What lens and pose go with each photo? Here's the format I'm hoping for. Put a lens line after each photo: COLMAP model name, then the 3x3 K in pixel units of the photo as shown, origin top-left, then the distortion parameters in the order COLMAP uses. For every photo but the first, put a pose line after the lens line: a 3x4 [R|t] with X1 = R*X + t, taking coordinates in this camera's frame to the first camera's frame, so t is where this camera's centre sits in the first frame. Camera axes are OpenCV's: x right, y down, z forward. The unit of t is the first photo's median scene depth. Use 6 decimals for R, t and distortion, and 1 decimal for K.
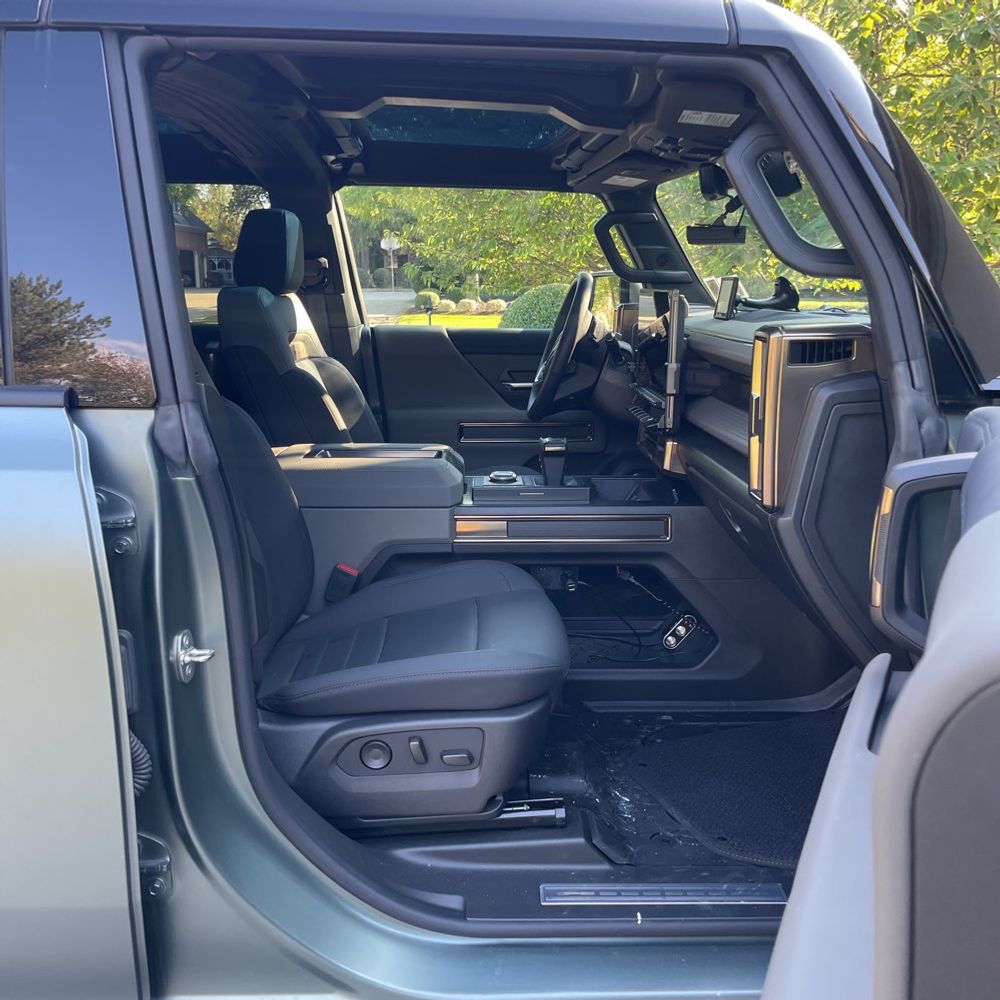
lens RADIAL K [[978.1, 0, 517.6], [0, 978.1, 500.4], [0, 0, 1]] dist [0.064327, -0.010243]
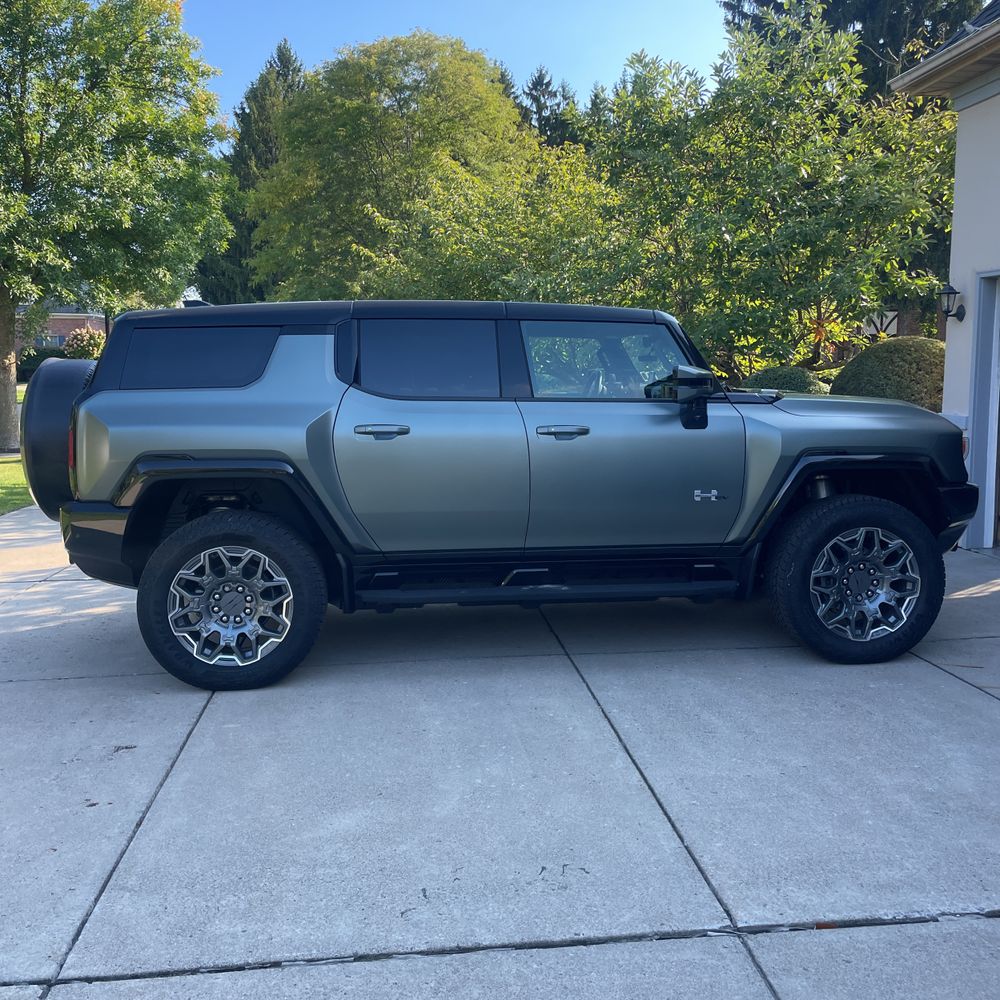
lens RADIAL K [[997.7, 0, 504.1], [0, 997.7, 489.4], [0, 0, 1]] dist [0.082205, -0.103178]
pose [[0.997019, -0.013707, 0.075925, -0.219076], [0.021365, 0.994658, -0.100990, 0.198676], [-0.074135, 0.102311, 0.991986, -0.908838]]
